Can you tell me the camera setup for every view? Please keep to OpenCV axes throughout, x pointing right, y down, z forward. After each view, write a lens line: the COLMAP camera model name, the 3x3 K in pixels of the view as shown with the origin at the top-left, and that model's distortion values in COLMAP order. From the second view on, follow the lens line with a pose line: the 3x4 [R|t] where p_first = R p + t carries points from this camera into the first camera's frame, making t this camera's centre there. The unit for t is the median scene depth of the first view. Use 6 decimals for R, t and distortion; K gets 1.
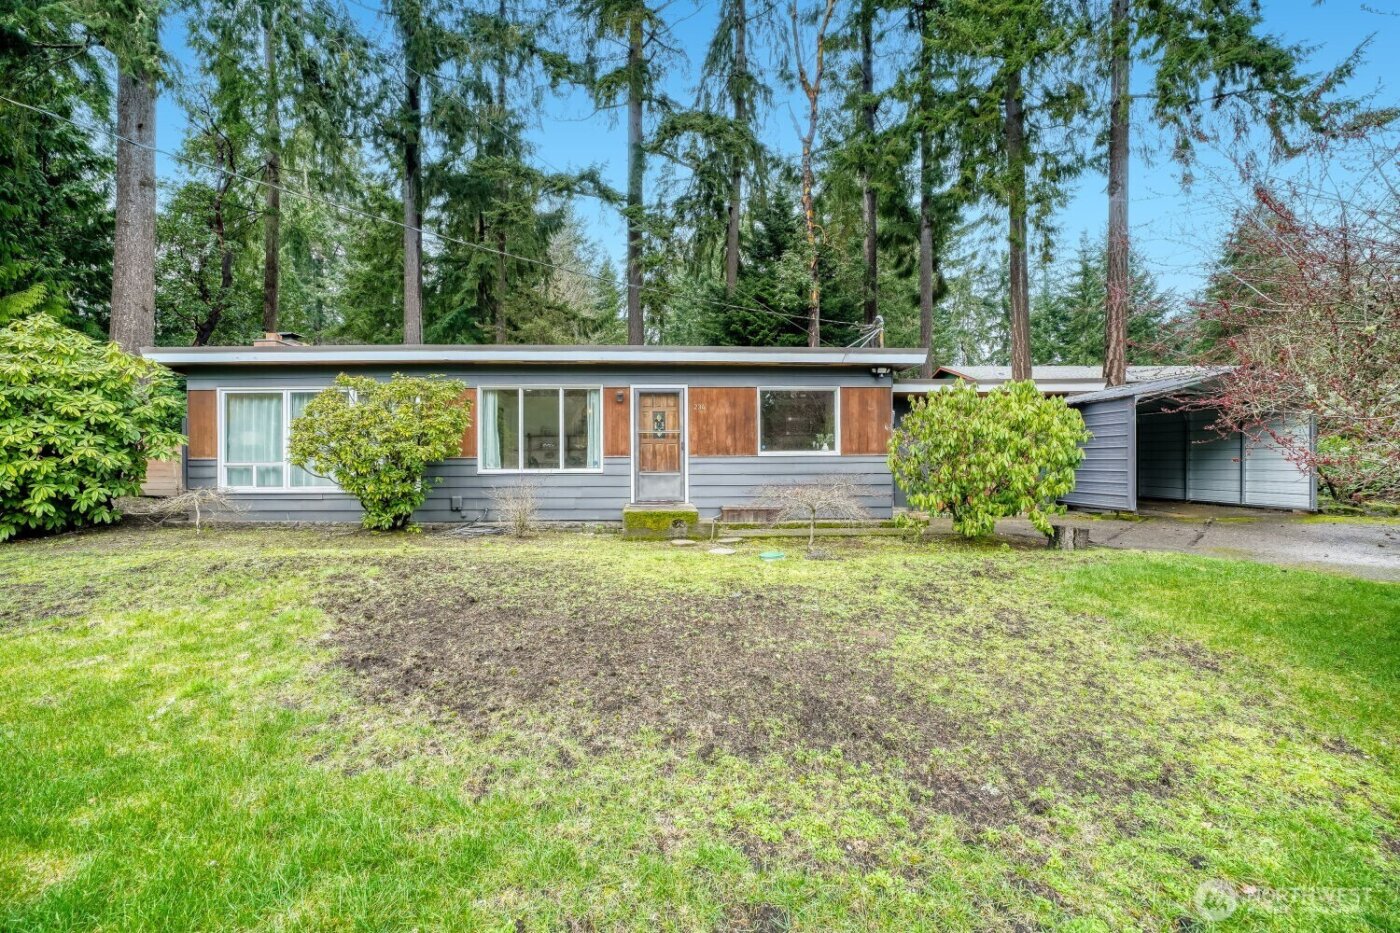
lens RADIAL K [[575.1, 0, 700.0], [0, 575.1, 466.5], [0, 0, 1]] dist [-0.021228, 0.000717]
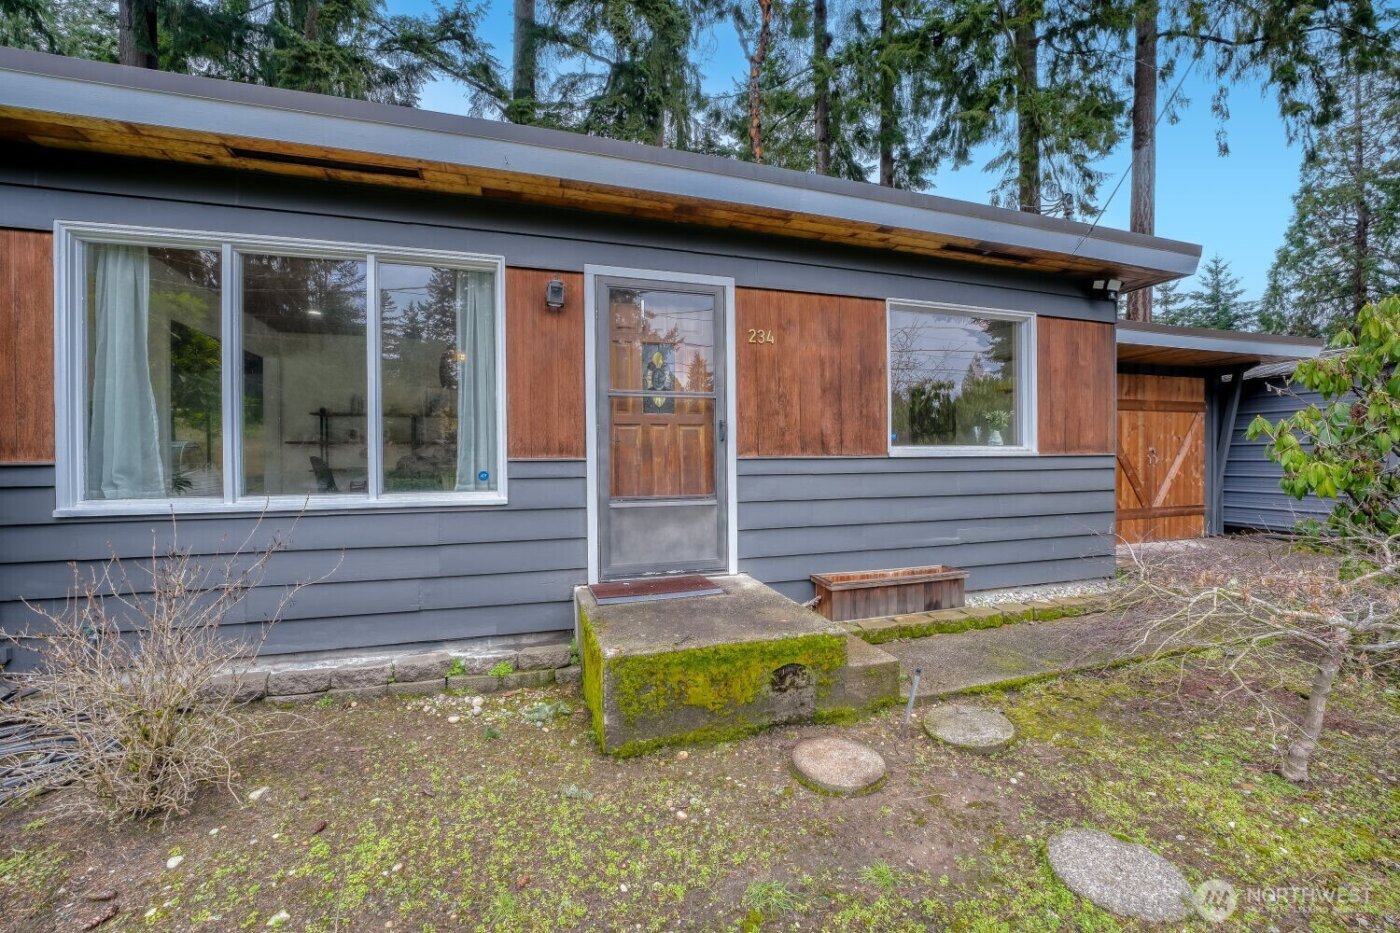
lens RADIAL K [[571.2, 0, 759.3], [0, 571.2, 464.8], [0, 0, 1]] dist [-0.020643, 0.000157]
pose [[0.954141, -0.005070, 0.299313, -0.123426], [0.003748, 0.999981, 0.004990, -0.014389], [-0.299333, -0.003639, 0.954142, 0.611972]]
